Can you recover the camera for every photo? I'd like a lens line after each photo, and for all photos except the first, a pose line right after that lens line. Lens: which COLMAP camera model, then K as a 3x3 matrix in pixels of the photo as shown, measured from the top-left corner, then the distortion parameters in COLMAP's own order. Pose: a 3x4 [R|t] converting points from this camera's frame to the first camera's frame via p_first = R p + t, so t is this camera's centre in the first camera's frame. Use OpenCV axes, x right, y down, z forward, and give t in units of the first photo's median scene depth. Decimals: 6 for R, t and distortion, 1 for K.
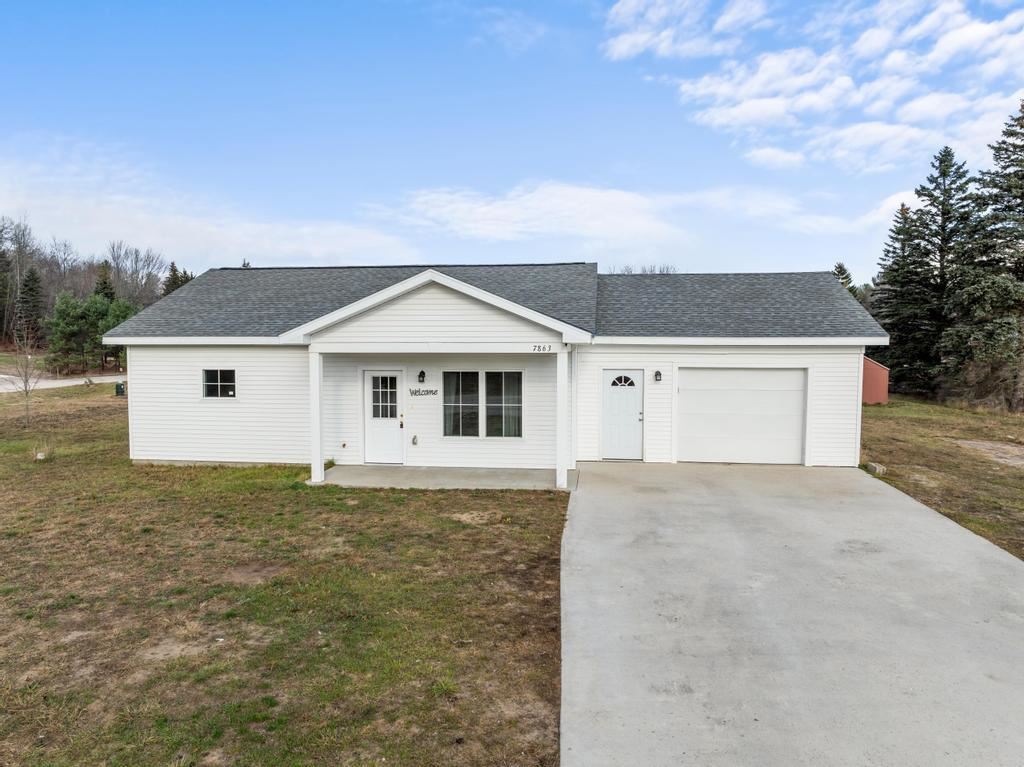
lens RADIAL K [[738.2, 0, 512.0], [0, 738.2, 383.5], [0, 0, 1]] dist [-0.039995, -0.000601]
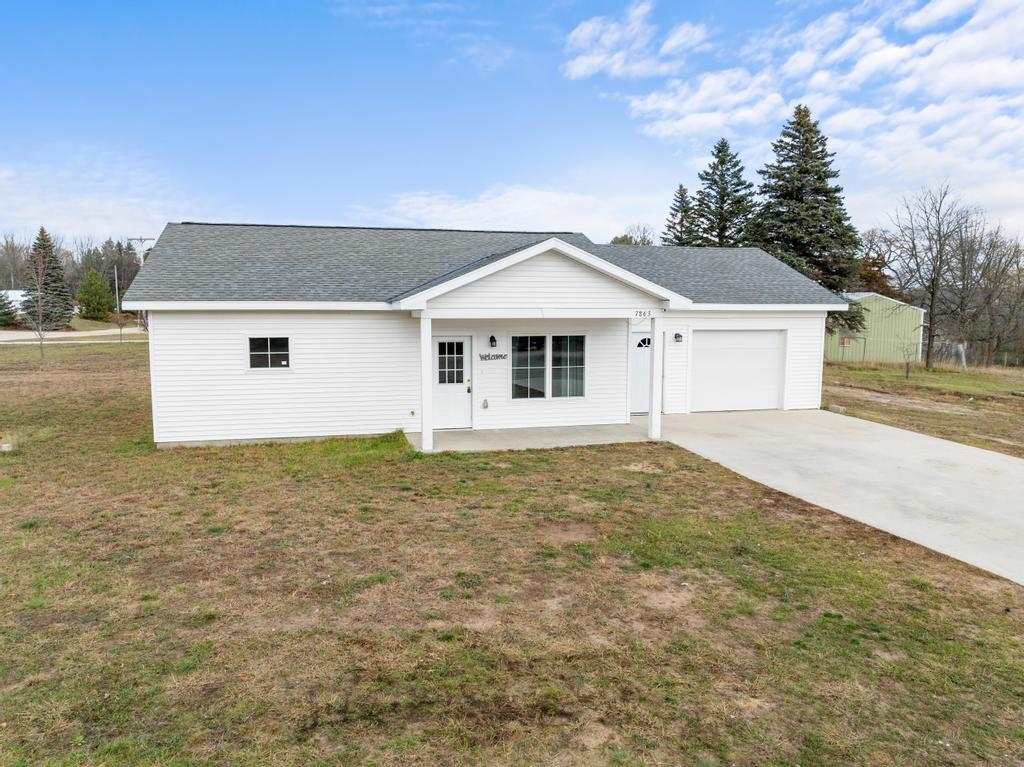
lens RADIAL K [[738.2, 0, 512.0], [0, 738.2, 383.5], [0, 0, 1]] dist [-0.039995, -0.000601]
pose [[0.928965, -0.036848, 0.368329, -0.467223], [0.018706, 0.998435, 0.052707, -0.004524], [-0.369695, -0.042073, 0.928200, 0.041117]]
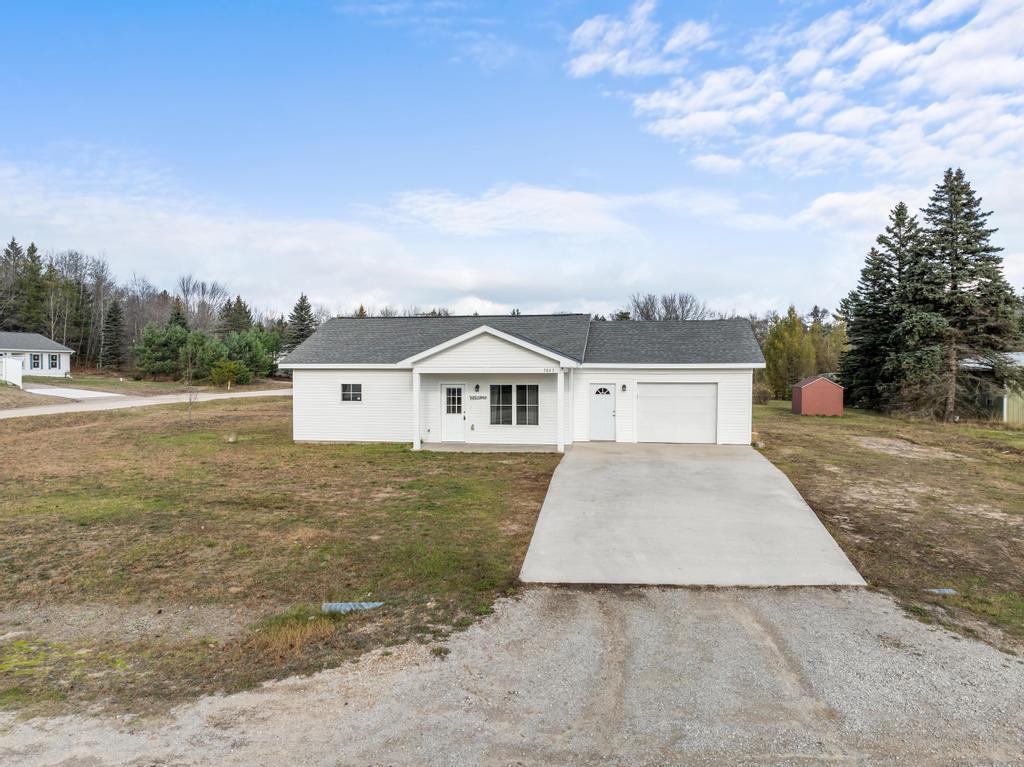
lens RADIAL K [[738.2, 0, 512.0], [0, 738.2, 383.5], [0, 0, 1]] dist [-0.039995, -0.000601]
pose [[0.999063, -0.000641, -0.043282, 0.025026], [-0.000762, 0.999475, -0.032391, 0.033035], [0.043280, 0.032394, 0.998538, -0.618940]]
